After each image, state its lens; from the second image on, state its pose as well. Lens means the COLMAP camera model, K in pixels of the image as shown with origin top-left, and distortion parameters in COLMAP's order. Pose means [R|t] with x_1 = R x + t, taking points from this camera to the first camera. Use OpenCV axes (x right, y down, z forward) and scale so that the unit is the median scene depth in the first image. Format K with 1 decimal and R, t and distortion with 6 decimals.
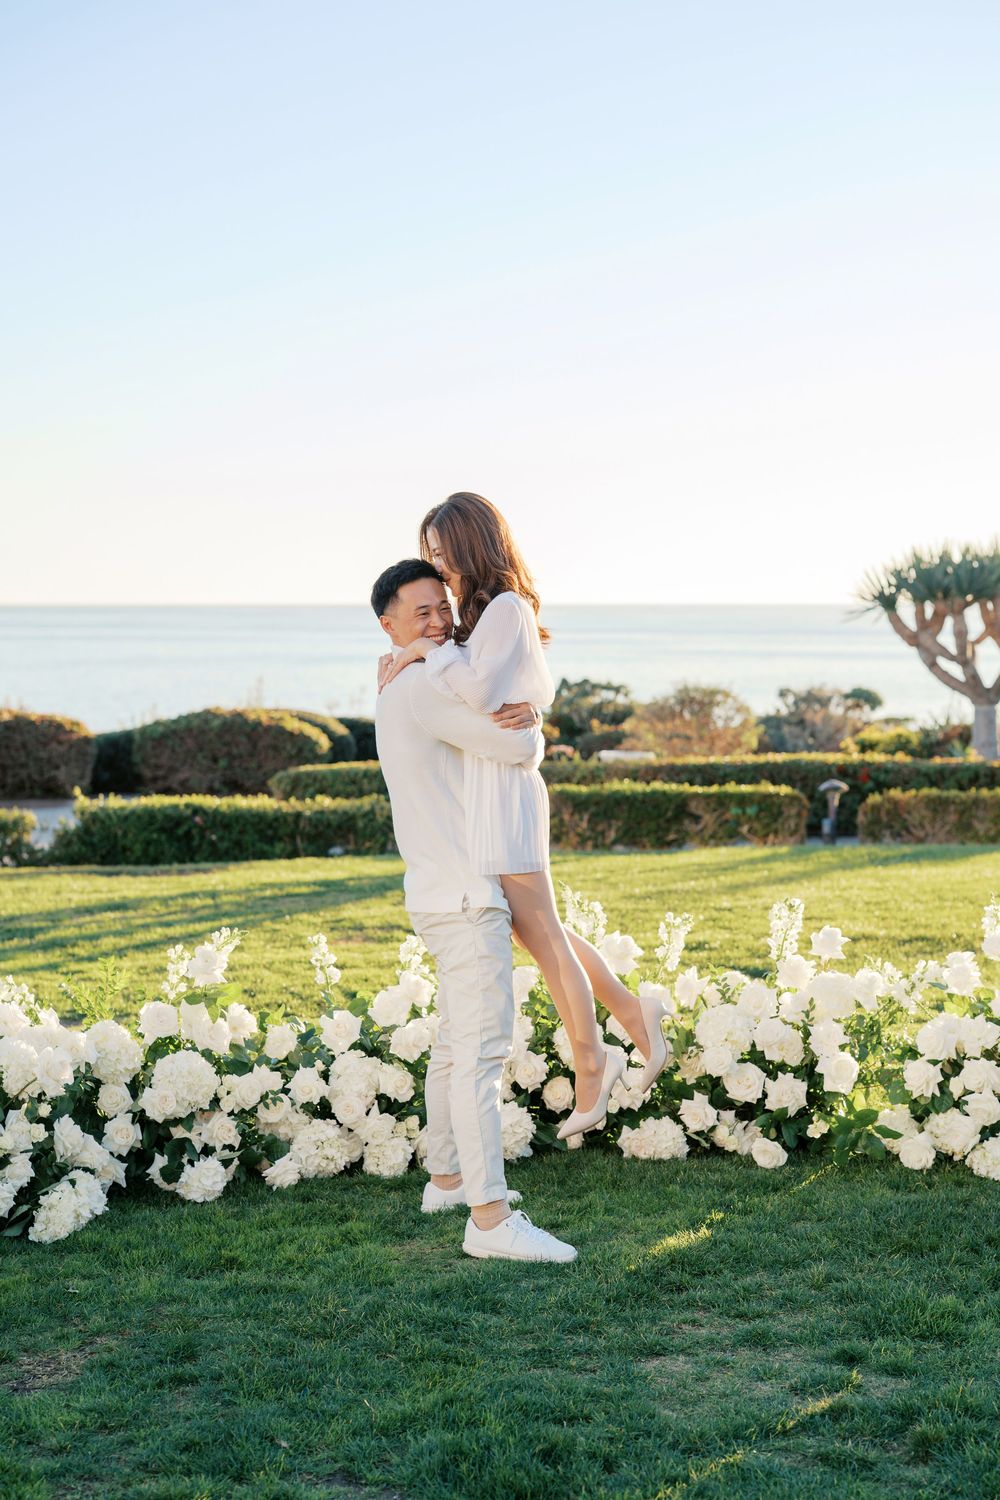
lens RADIAL K [[2115.5, 0, 476.6], [0, 2115.5, 757.1], [0, 0, 1]] dist [0.006510, 0.000000]
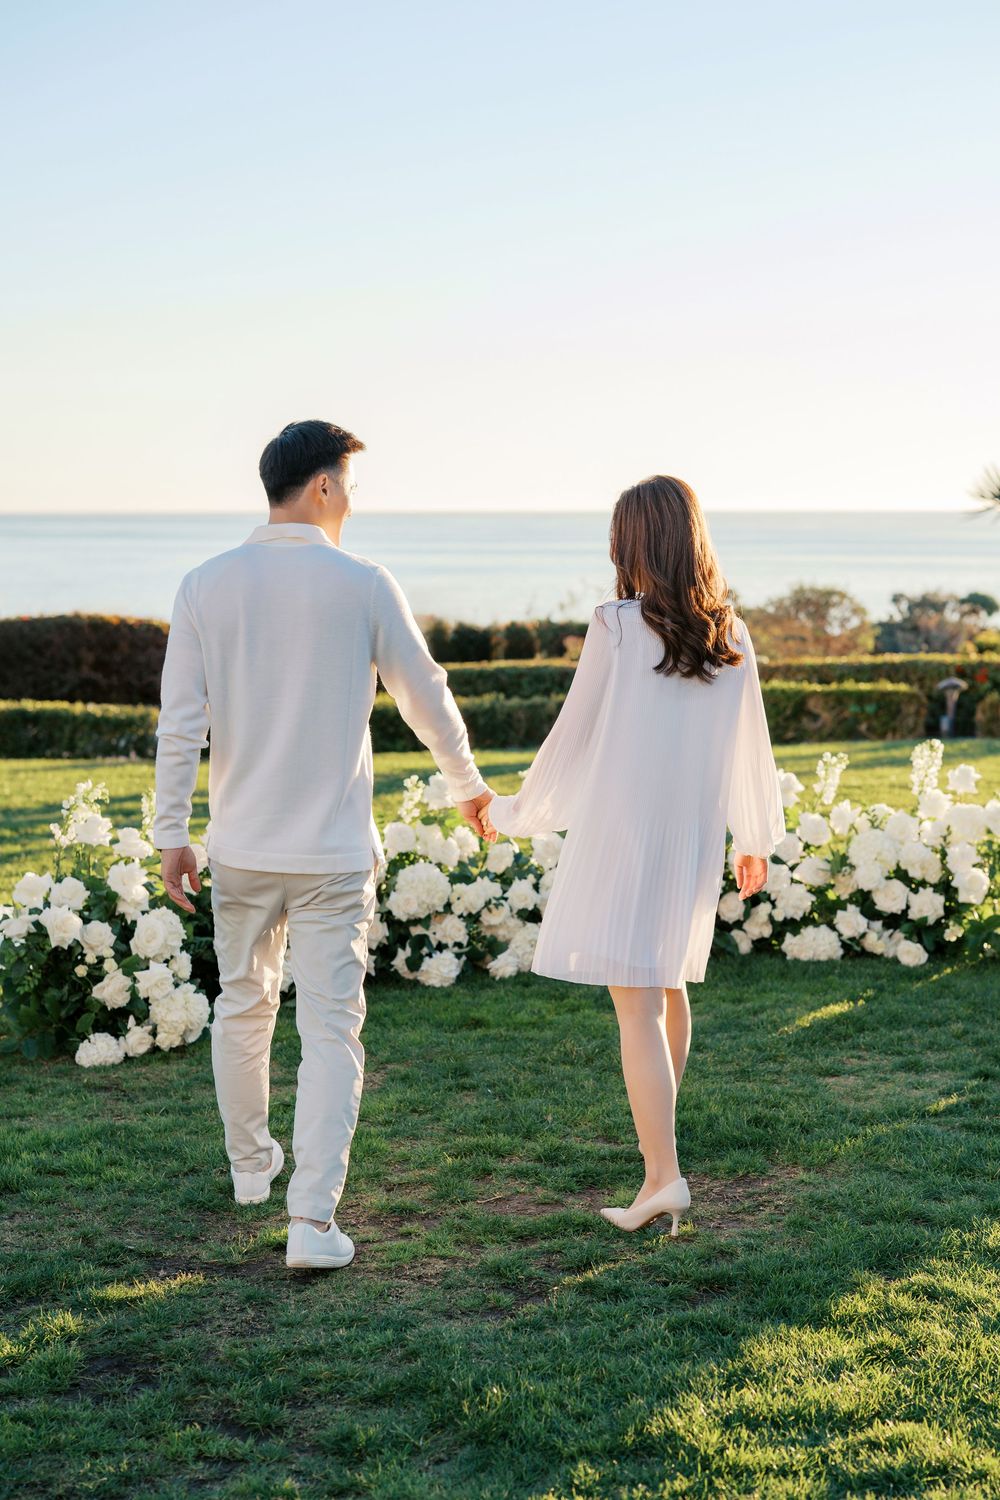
lens RADIAL K [[2281.8, 0, 503.7], [0, 2281.8, 757.4], [0, 0, 1]] dist [-0.003190, 0.000000]
pose [[0.999744, 0.001889, -0.022548, -0.060200], [-0.001094, 0.999379, 0.035216, 0.032242], [0.022601, -0.035182, 0.999125, -0.270131]]
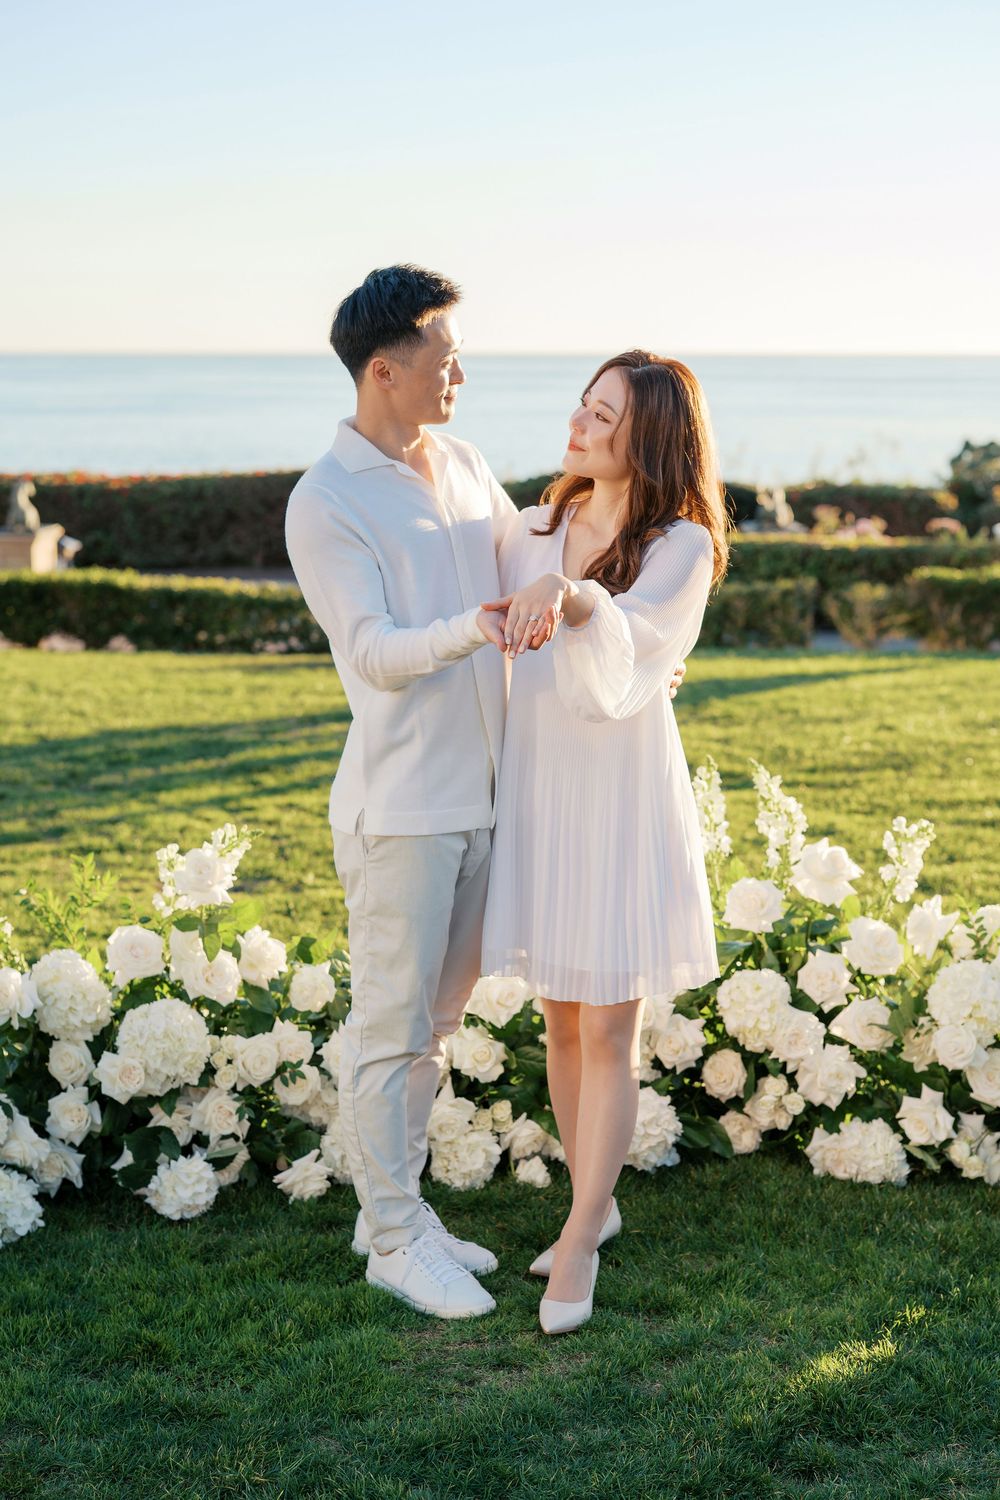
lens RADIAL K [[2115.5, 0, 536.7], [0, 2115.5, 756.9], [0, 0, 1]] dist [0.006510, 0.000000]
pose [[0.984995, 0.035539, -0.168885, 0.092519], [-0.016096, 0.993220, 0.115128, -0.021851], [0.171831, -0.110682, 0.978889, 0.332030]]
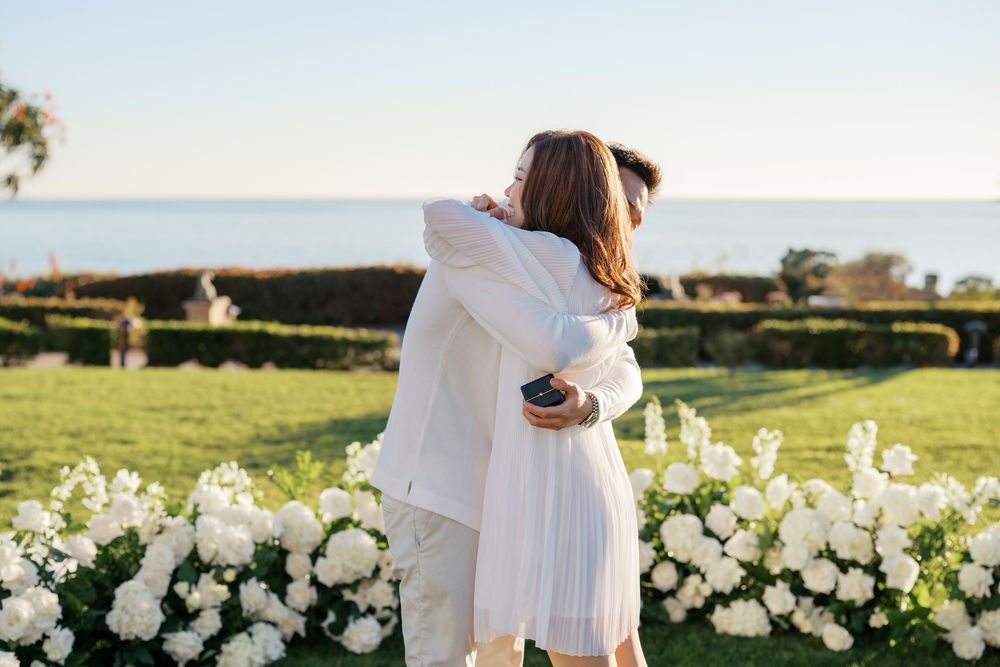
lens RADIAL K [[1410.4, 0, 496.6], [0, 1410.4, 337.1], [0, 0, 1]] dist [0.006510, 0.000000]
pose [[0.983855, 0.020303, -0.177810, 0.086100], [-0.015787, 0.999517, 0.026778, 0.001813], [0.178267, -0.023539, 0.983701, 0.191752]]
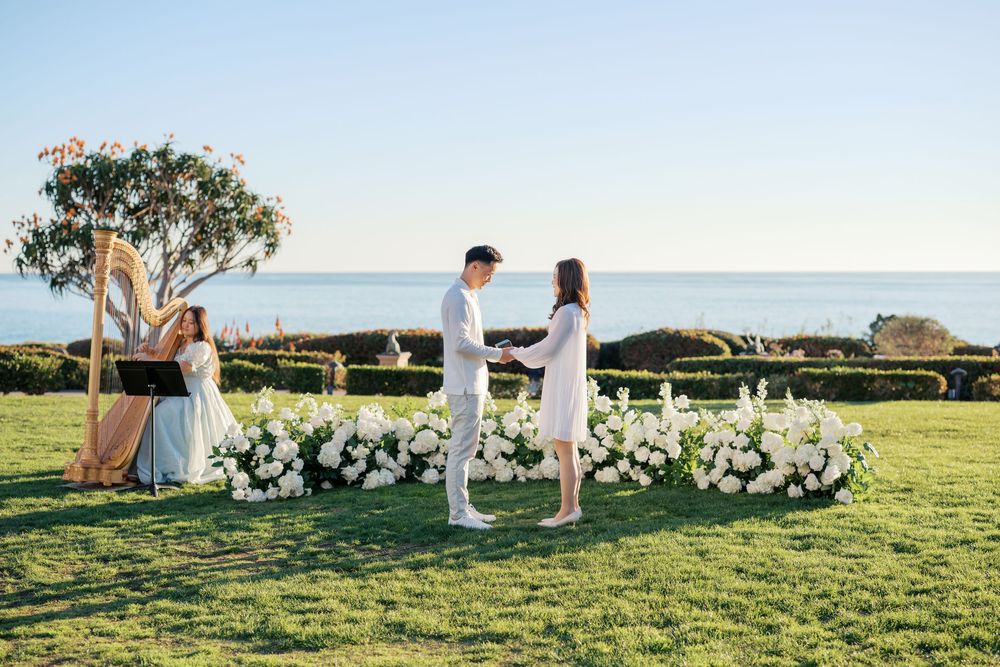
lens RADIAL K [[1340.7, 0, 497.4], [0, 1340.7, 340.9], [0, 0, 1]] dist [0.031568, 0.000000]
pose [[0.950023, 0.015961, -0.311770, 0.461683], [-0.022594, 0.999588, -0.017676, 0.050590], [0.311360, 0.023837, 0.949993, -0.587216]]
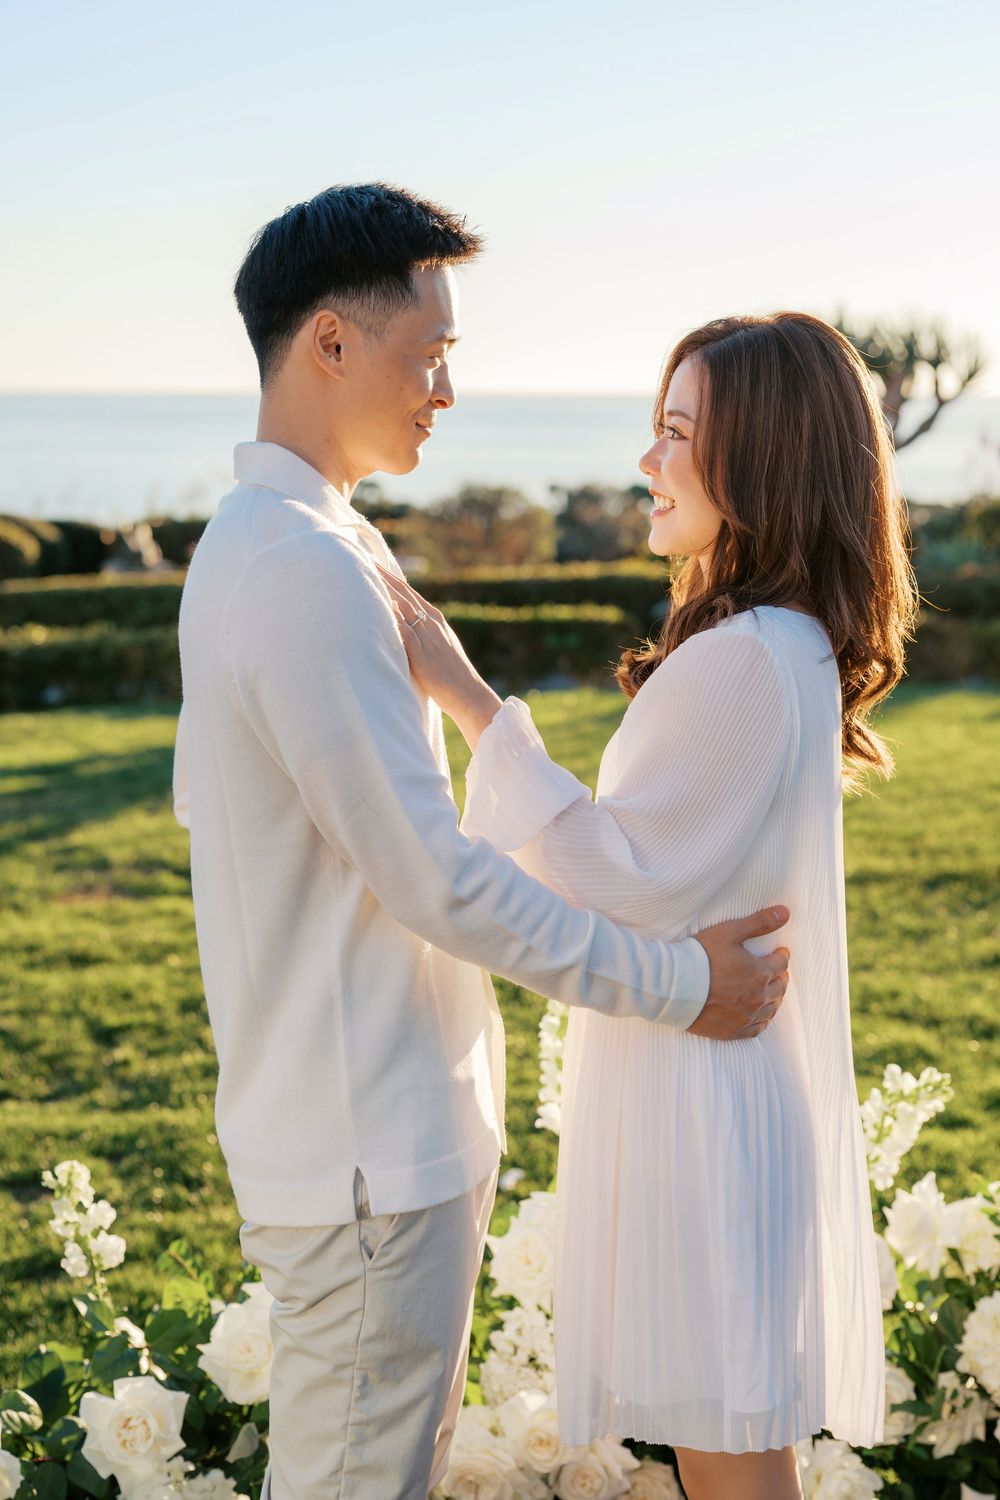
lens RADIAL K [[2115.5, 0, 491.1], [0, 2115.5, 748.4], [0, 0, 1]] dist [0.006510, 0.000000]
pose [[0.989783, -0.015011, 0.141788, -0.051616], [0.001505, 0.995487, 0.094883, -0.033725], [-0.142572, -0.093700, 0.985339, 0.604013]]
